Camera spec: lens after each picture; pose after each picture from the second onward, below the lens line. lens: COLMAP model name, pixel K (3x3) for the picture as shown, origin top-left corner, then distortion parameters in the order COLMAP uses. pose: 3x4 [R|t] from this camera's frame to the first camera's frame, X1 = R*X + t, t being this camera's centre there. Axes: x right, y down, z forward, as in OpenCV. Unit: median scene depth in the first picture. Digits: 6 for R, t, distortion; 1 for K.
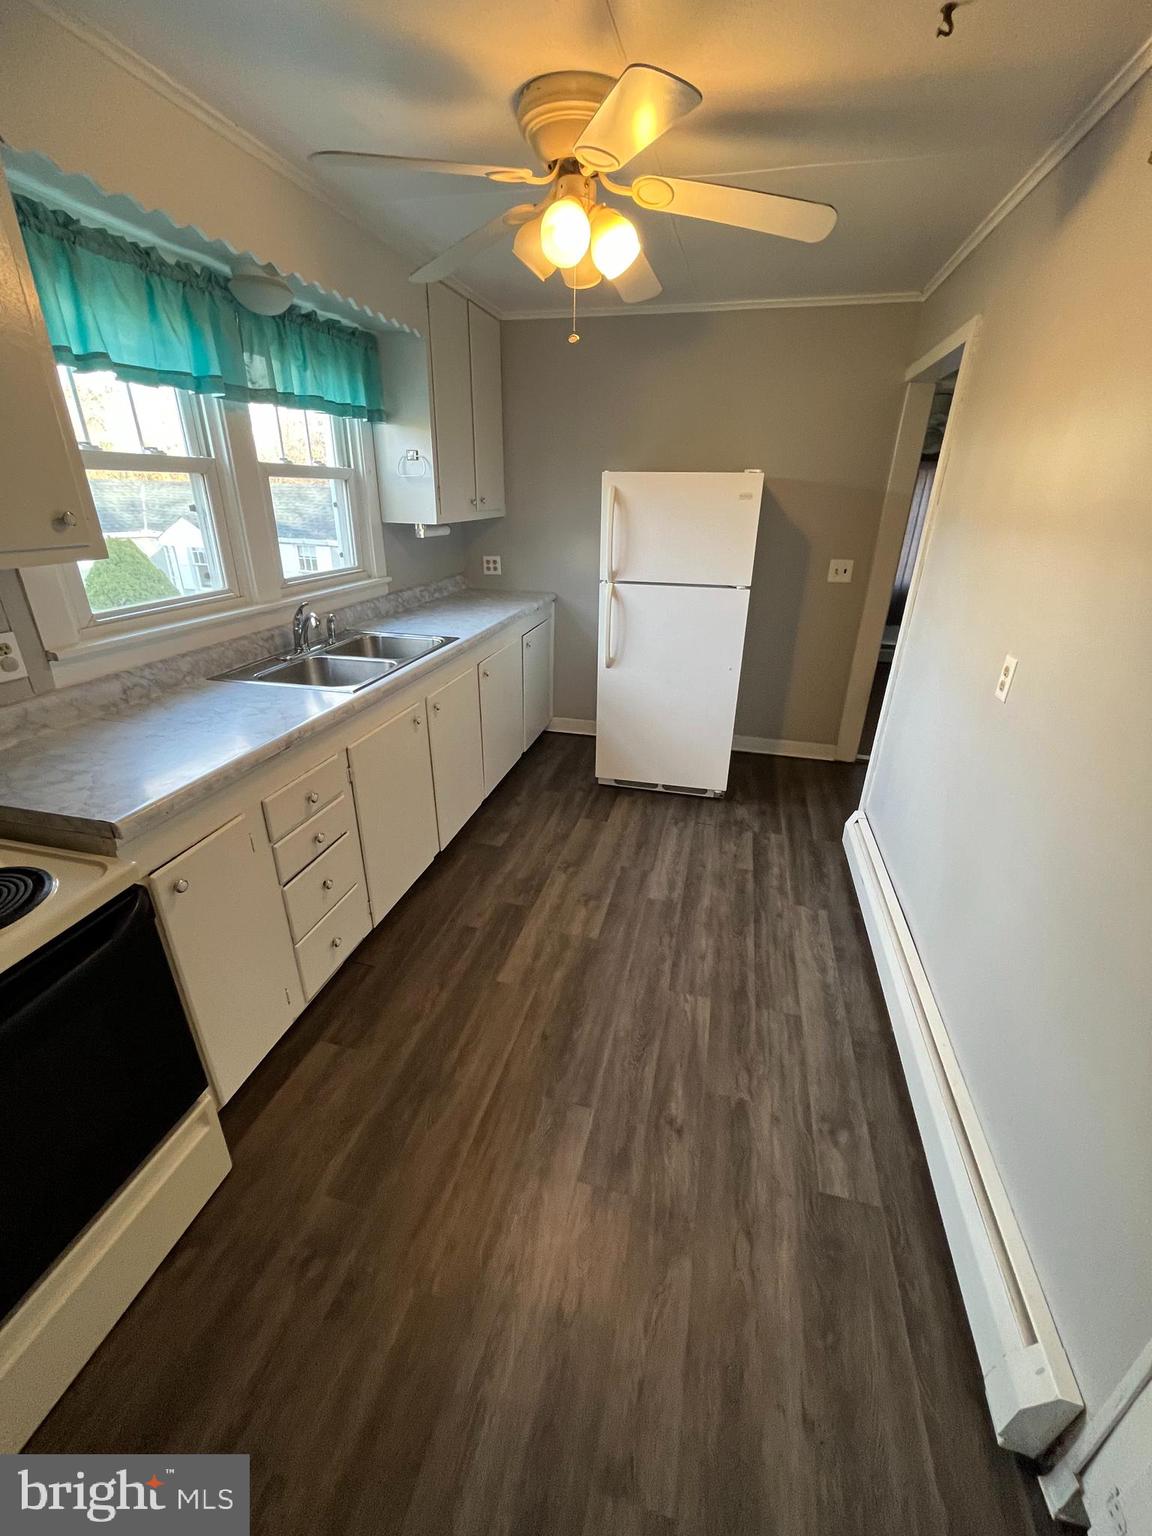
lens RADIAL K [[623.8, 0, 581.0], [0, 623.8, 762.6], [0, 0, 1]] dist [-0.000619, 0.000185]
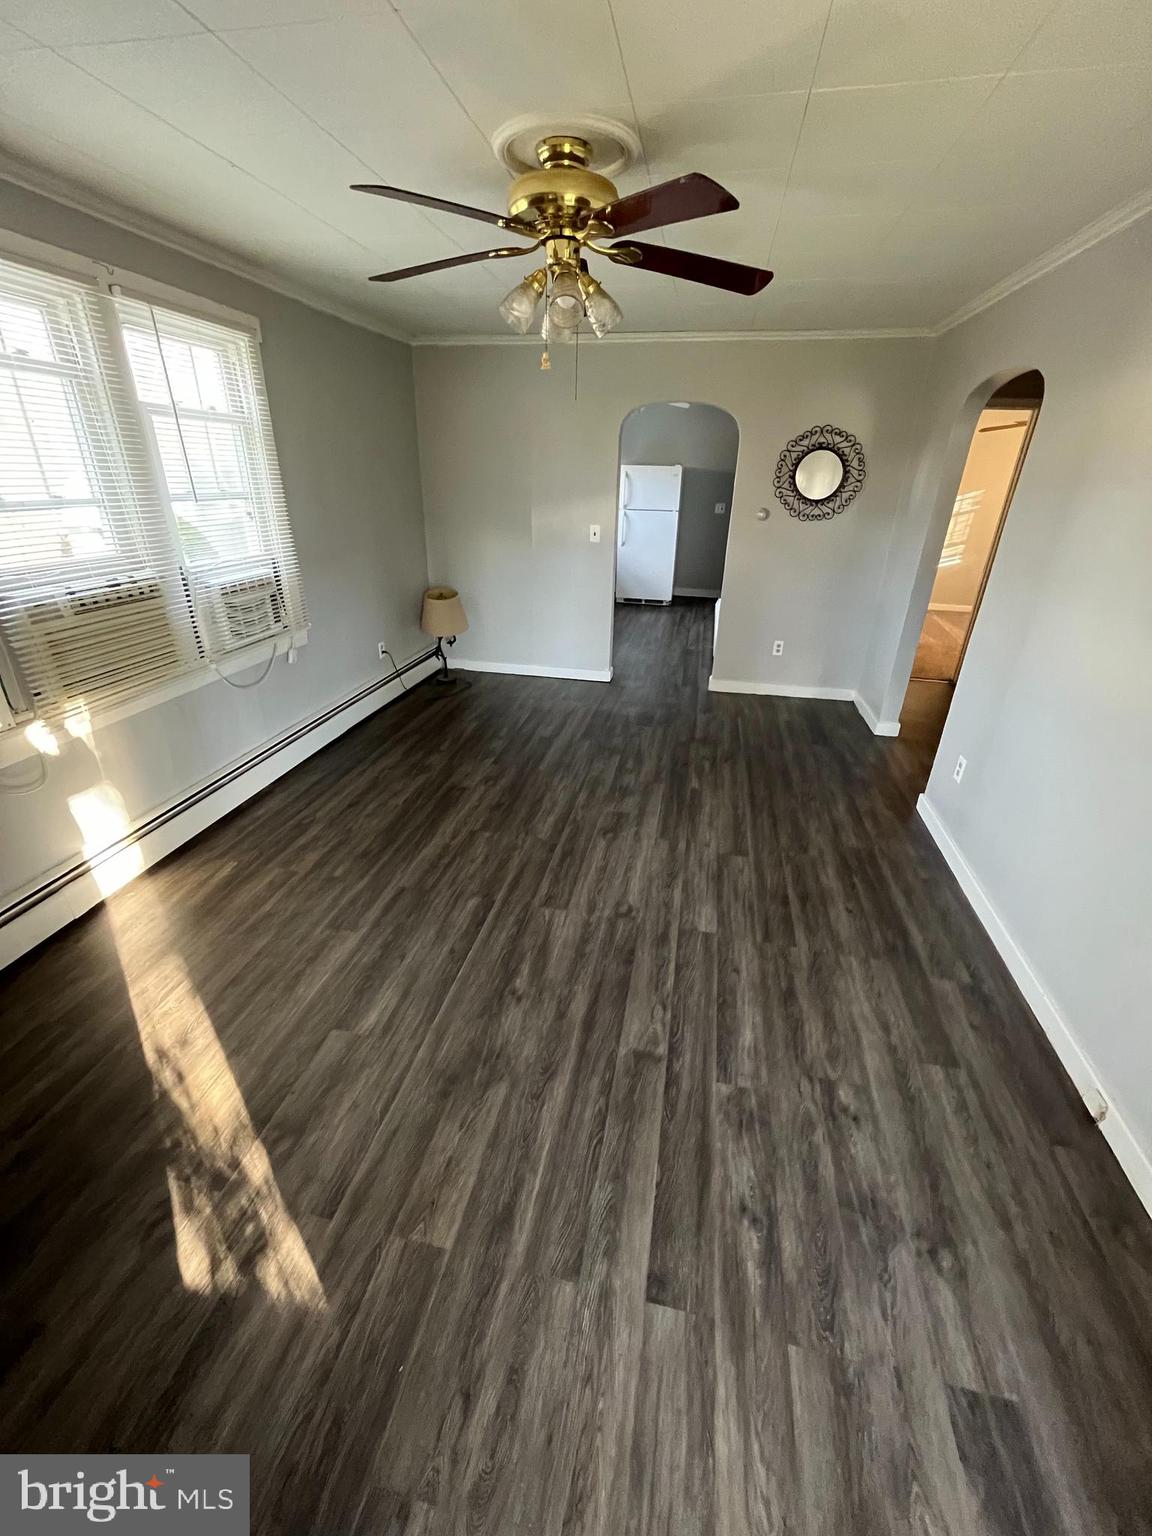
lens RADIAL K [[622.7, 0, 574.9], [0, 622.7, 763.3], [0, 0, 1]] dist [-0.000223, -0.000574]
pose [[0.999223, -0.004121, 0.039191, -0.395121], [0.003041, 0.999615, 0.027566, 1.042598], [-0.039290, -0.027426, 0.998851, -2.400177]]
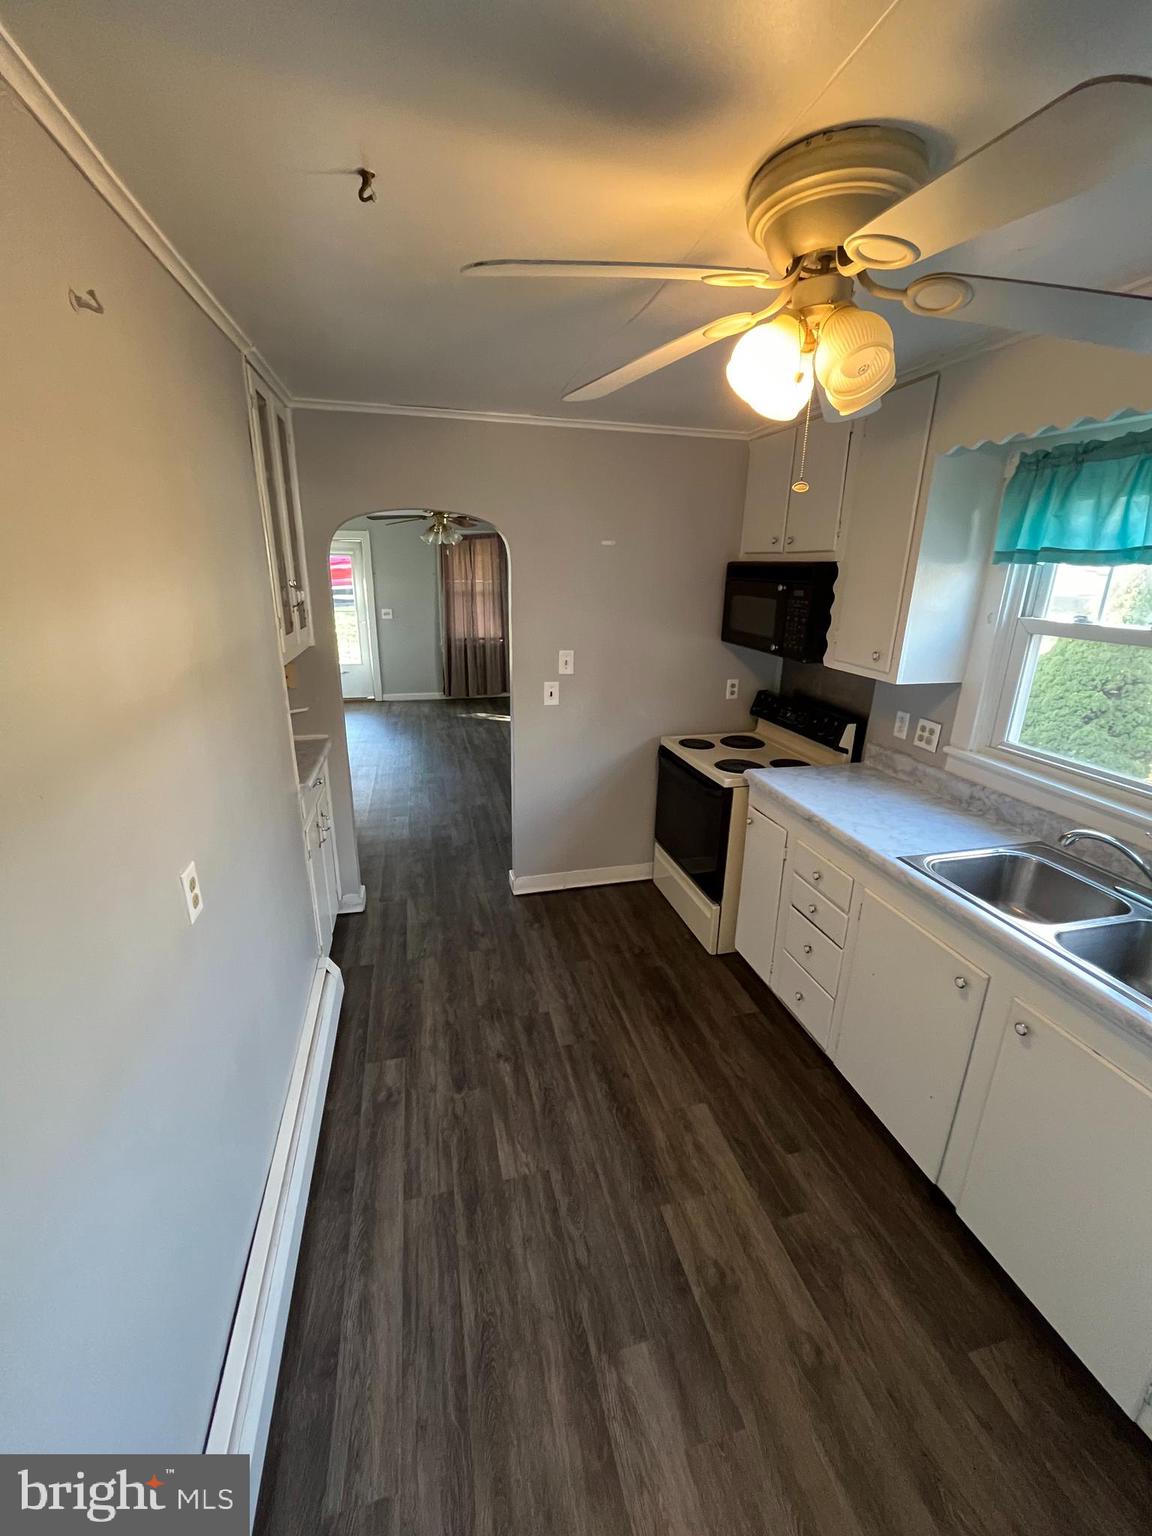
lens RADIAL K [[622.7, 0, 574.9], [0, 622.7, 763.3], [0, 0, 1]] dist [-0.000223, -0.000574]
pose [[-0.884815, 0.112594, -0.452133, 0.486725], [-0.214683, 0.762712, 0.610067, -0.700417], [0.413538, 0.636862, -0.650687, 1.332374]]
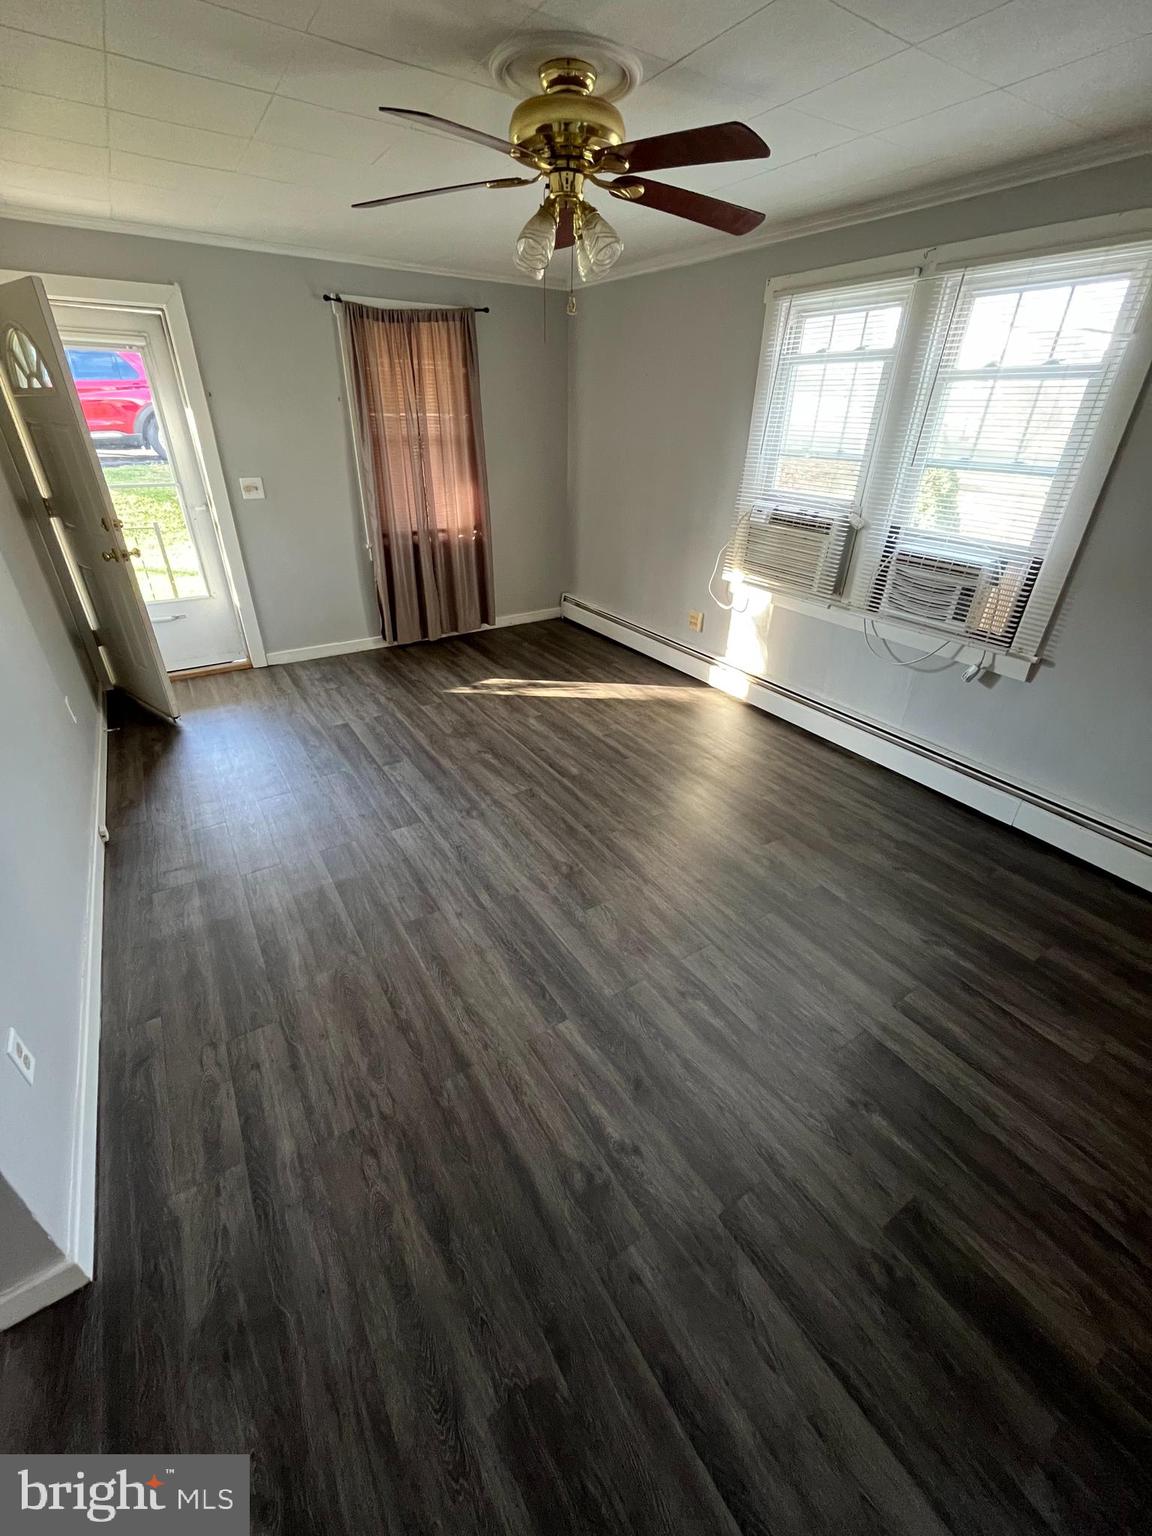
lens RADIAL K [[623.8, 0, 581.0], [0, 623.8, 762.6], [0, 0, 1]] dist [-0.000619, 0.000185]
pose [[-0.681770, 0.332409, -0.651685, 0.488030], [-0.319356, 0.666216, 0.673920, 0.244255], [0.658180, 0.667578, -0.348050, -0.551751]]
